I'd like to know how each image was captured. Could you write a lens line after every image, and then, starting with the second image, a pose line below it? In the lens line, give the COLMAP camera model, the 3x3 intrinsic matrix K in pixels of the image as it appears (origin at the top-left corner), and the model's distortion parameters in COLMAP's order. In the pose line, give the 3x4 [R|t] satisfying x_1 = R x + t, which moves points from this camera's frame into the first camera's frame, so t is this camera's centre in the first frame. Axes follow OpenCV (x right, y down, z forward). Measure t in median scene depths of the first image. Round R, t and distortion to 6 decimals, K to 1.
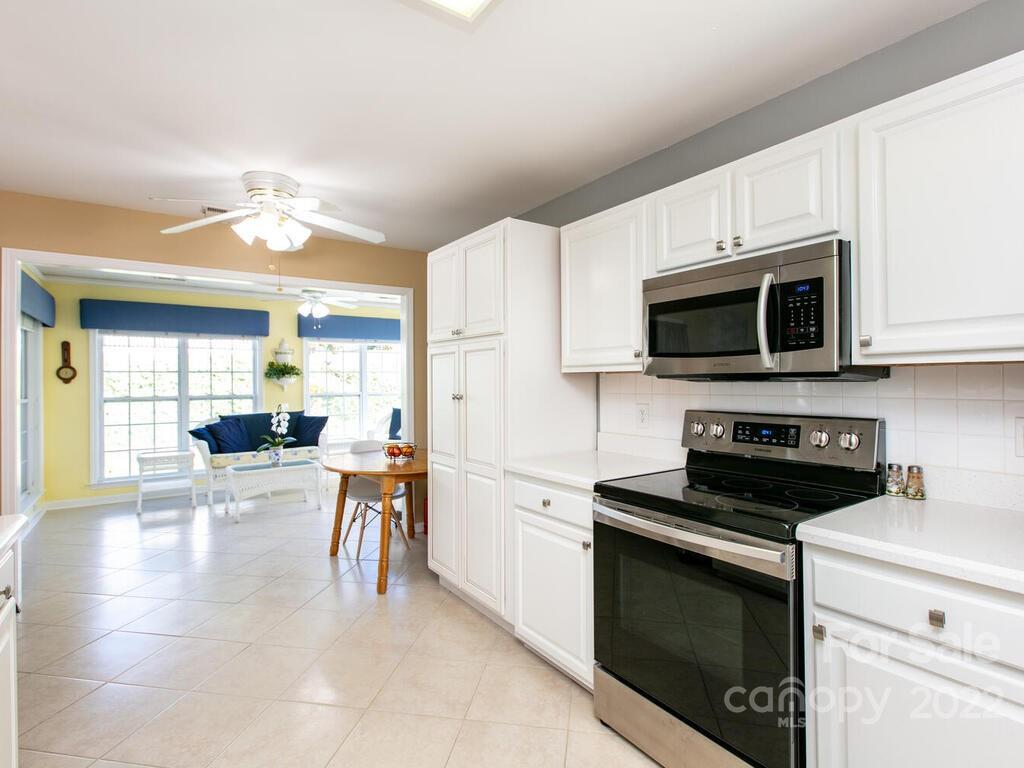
lens RADIAL K [[519.8, 0, 516.7], [0, 519.8, 378.5], [0, 0, 1]] dist [0.005506, 0.001187]
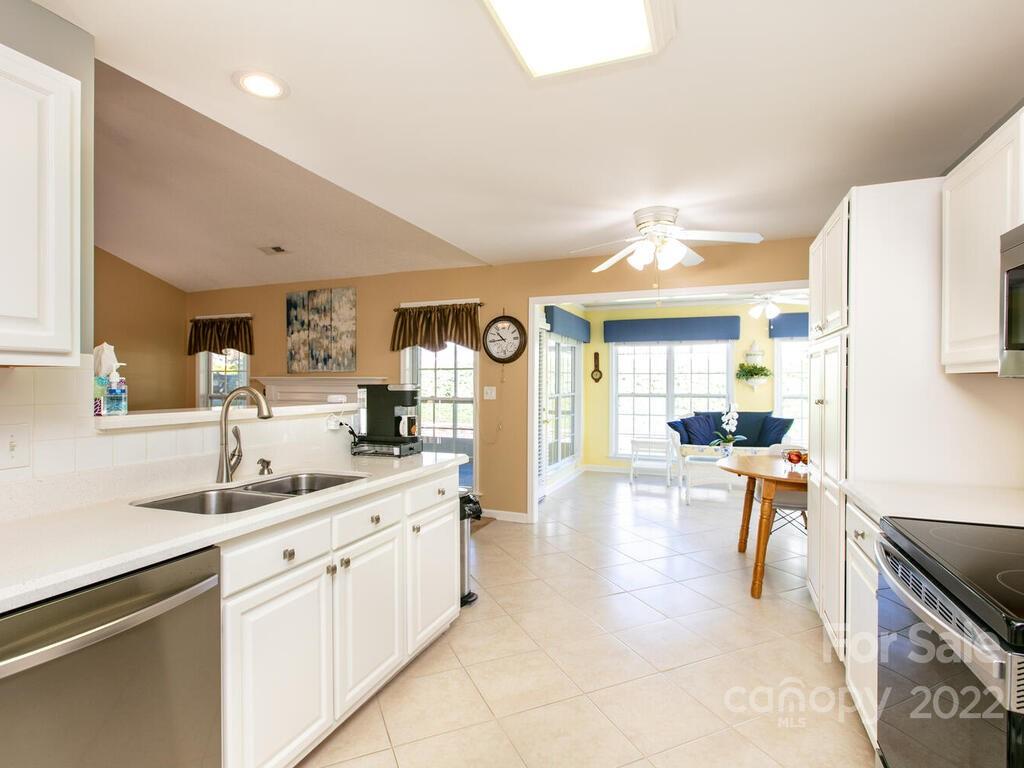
lens RADIAL K [[521.0, 0, 512.0], [0, 521.0, 384.0], [0, 0, 1]] dist [-0.002124, 0.000743]
pose [[0.546976, 0.011050, -0.837076, 0.185371], [-0.002482, 0.999930, 0.011578, -0.001819], [0.837145, -0.004255, 0.546965, 0.043420]]
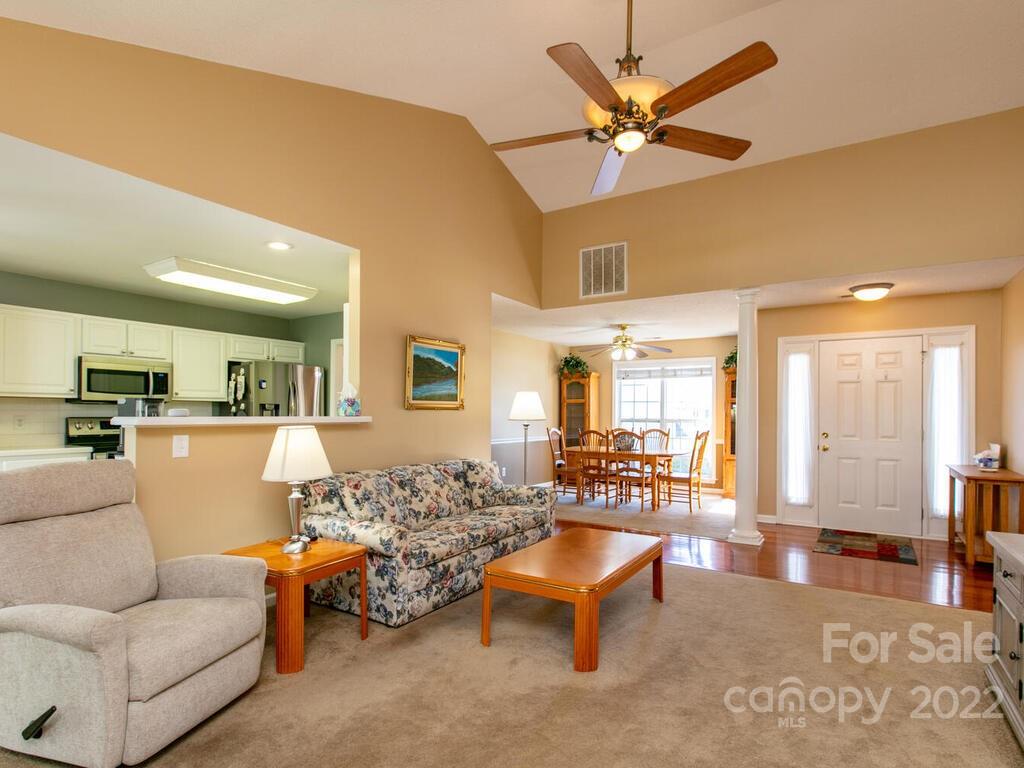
lens RADIAL K [[533.2, 0, 511.0], [0, 533.2, 404.8], [0, 0, 1]] dist [-0.018754, -0.000046]
pose [[-0.373010, 0.023004, 0.927542, -0.965114], [-0.005450, 0.999621, -0.026983, 0.024619], [-0.927811, -0.015120, -0.372743, 0.066952]]
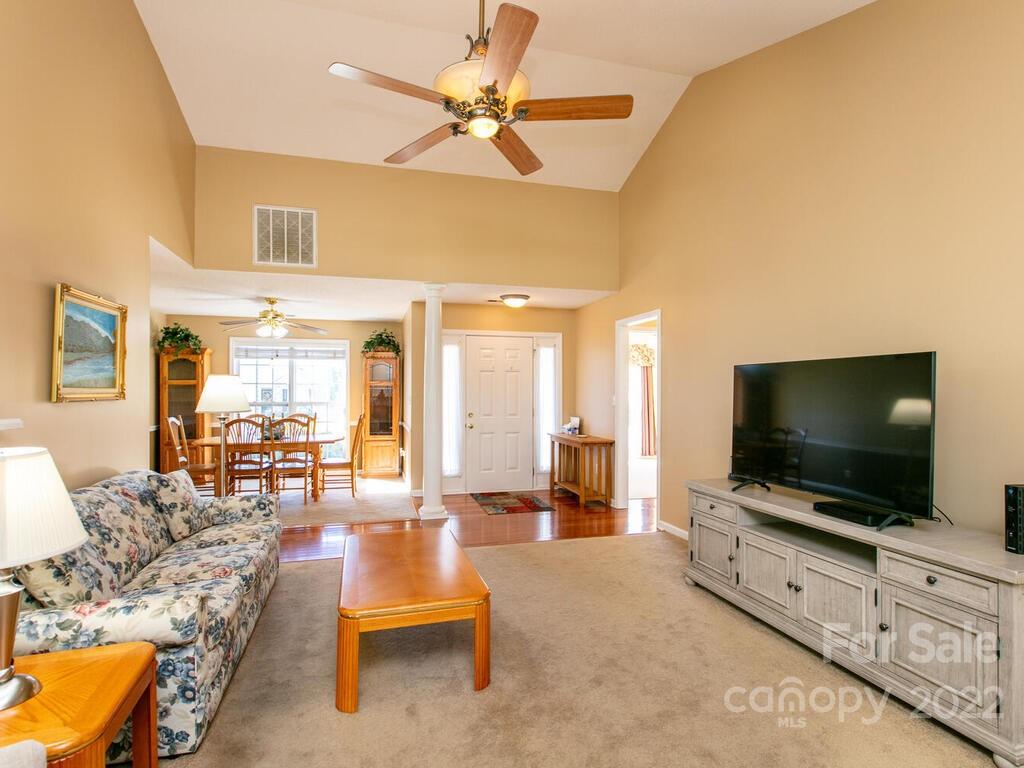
lens RADIAL K [[521.0, 0, 512.0], [0, 521.0, 384.0], [0, 0, 1]] dist [-0.002124, 0.000743]
pose [[-0.941008, 0.017049, 0.337956, -0.729689], [0.010303, 0.999710, -0.021746, 0.008233], [-0.338229, -0.016982, -0.940911, 0.220665]]
